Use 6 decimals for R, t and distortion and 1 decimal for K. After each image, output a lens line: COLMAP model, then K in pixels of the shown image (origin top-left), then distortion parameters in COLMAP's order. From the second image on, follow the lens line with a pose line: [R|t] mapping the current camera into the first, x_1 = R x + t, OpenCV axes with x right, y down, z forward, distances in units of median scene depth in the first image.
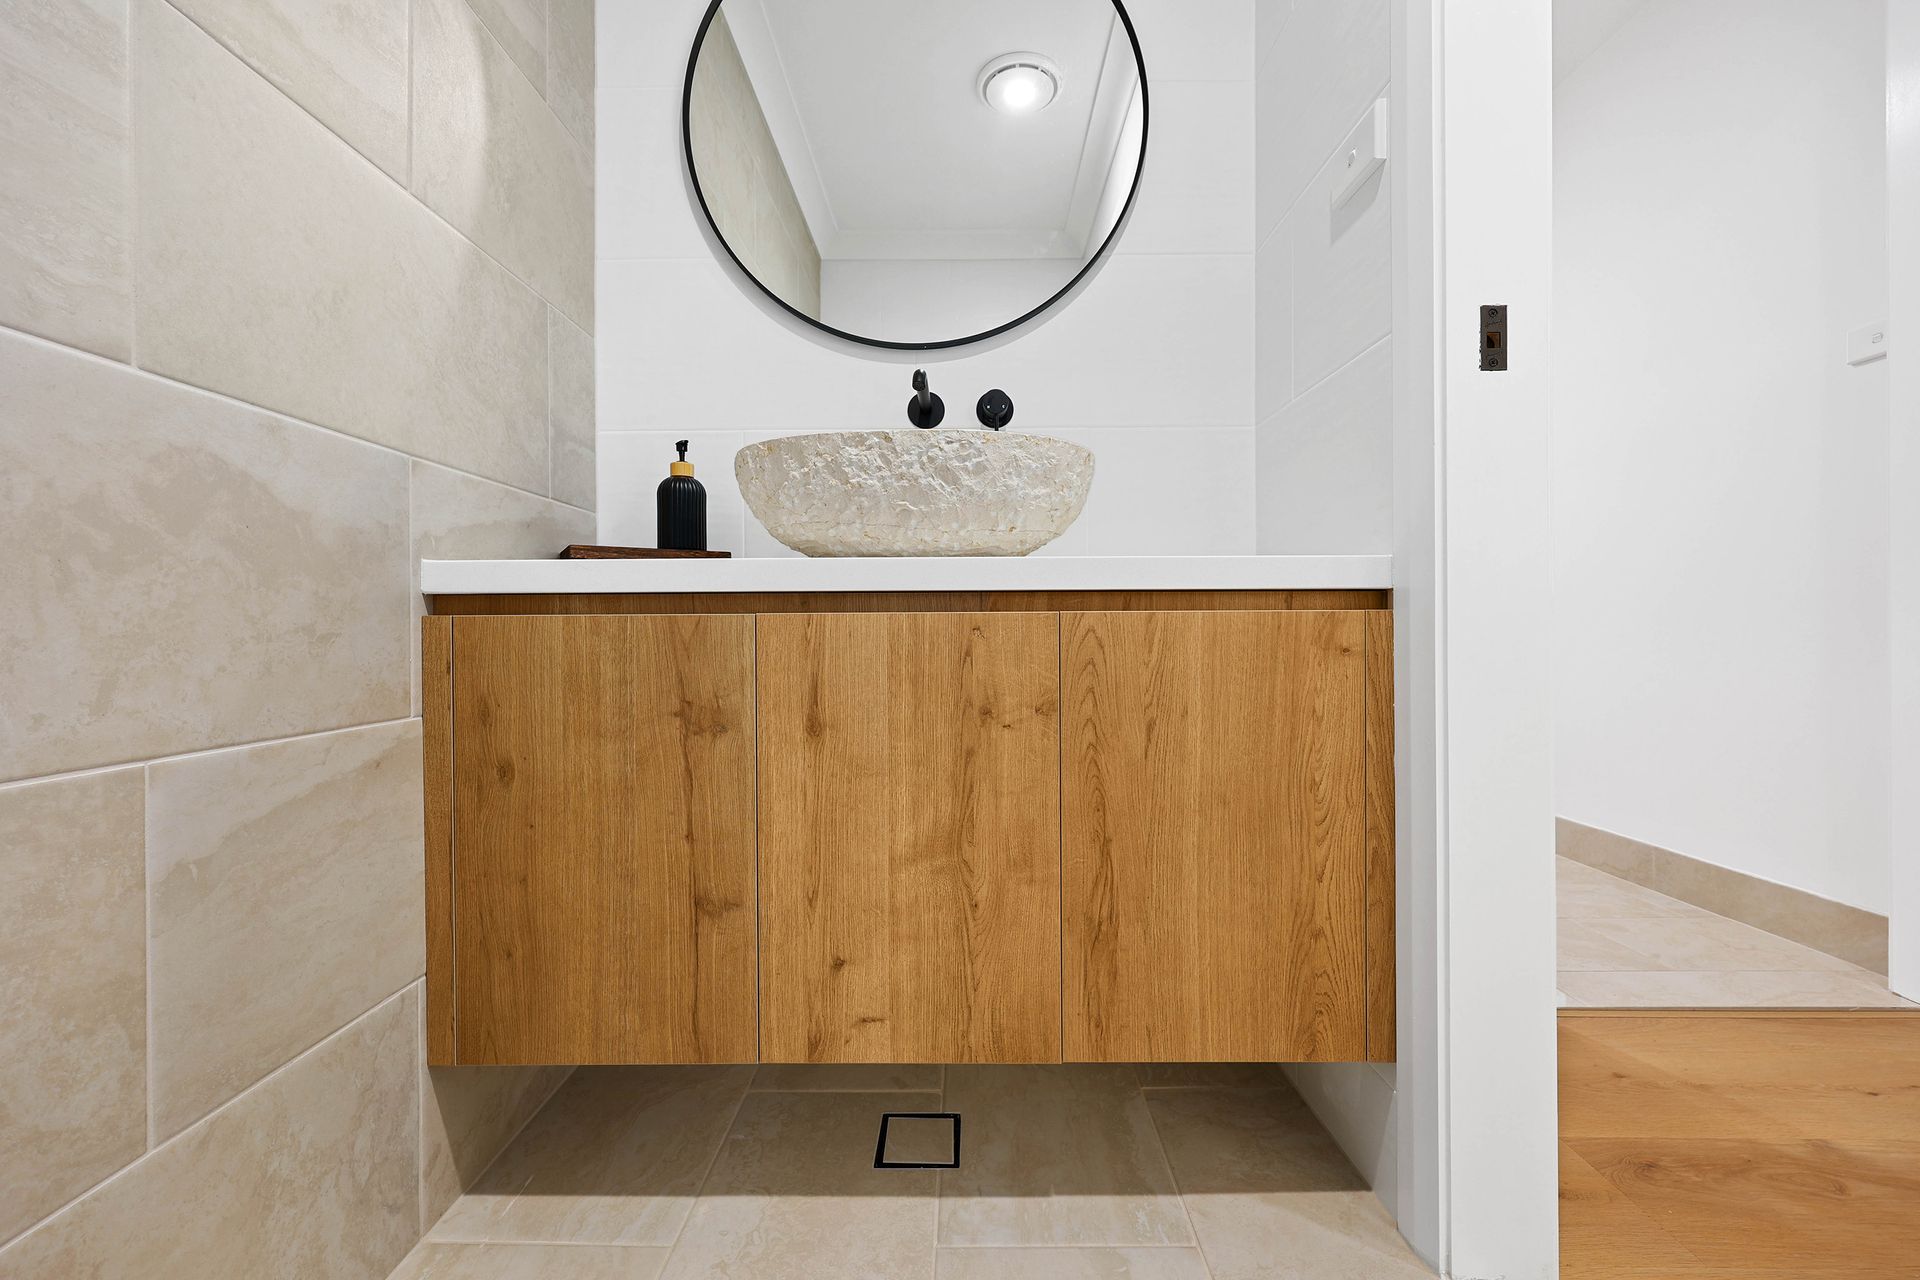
lens RADIAL K [[776.6, 0, 967.4], [0, 776.6, 642.4], [0, 0, 1]] dist [0.000122, 0.000113]
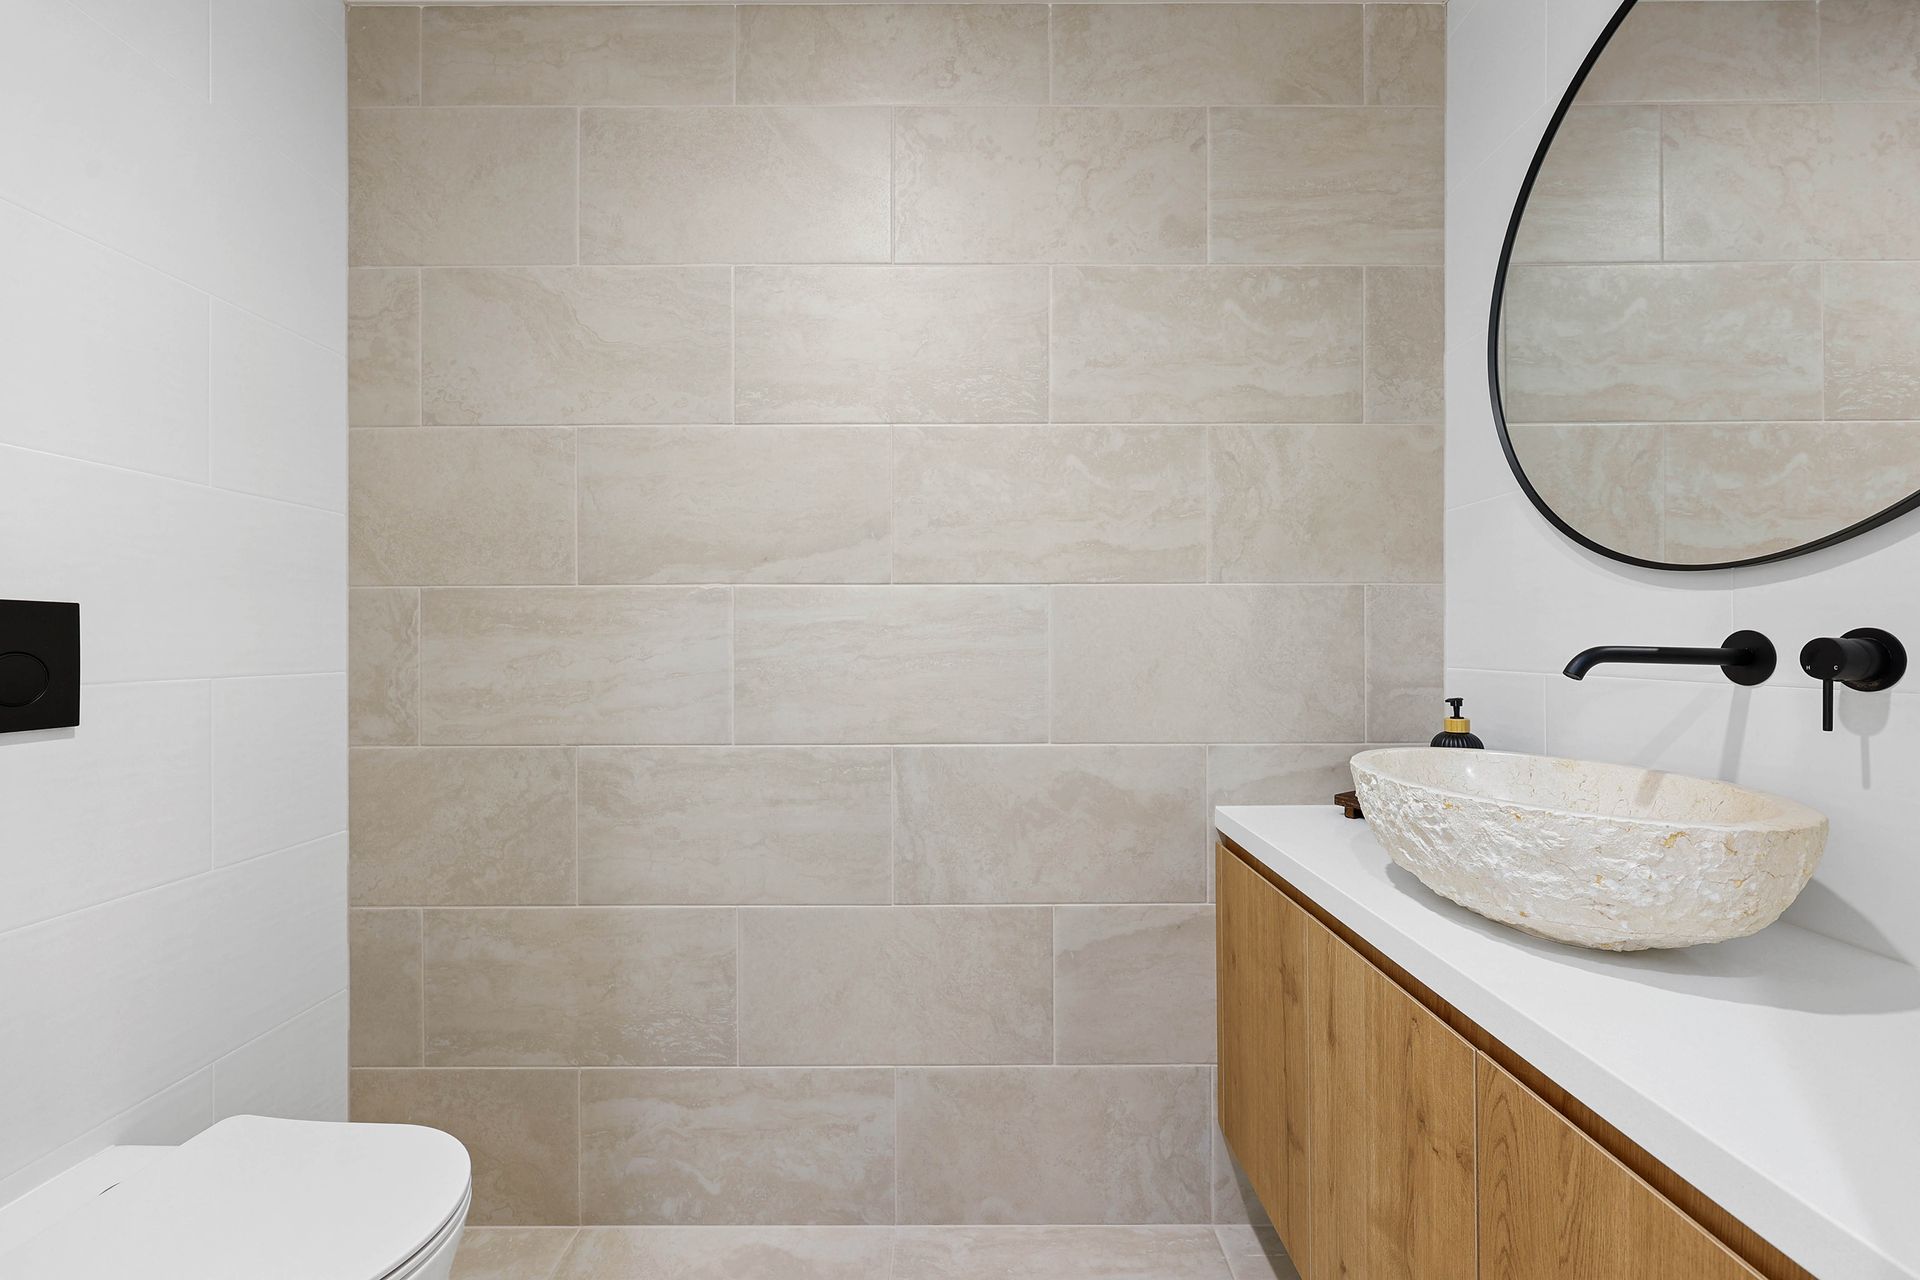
lens RADIAL K [[806.1, 0, 970.8], [0, 806.1, 642.1], [0, 0, 1]] dist [-0.002968, -0.000224]
pose [[-0.014091, 0.023305, -0.999629, 1.021685], [-0.008273, 0.999691, 0.023423, -0.513259], [0.999866, 0.008600, -0.013893, 0.552147]]
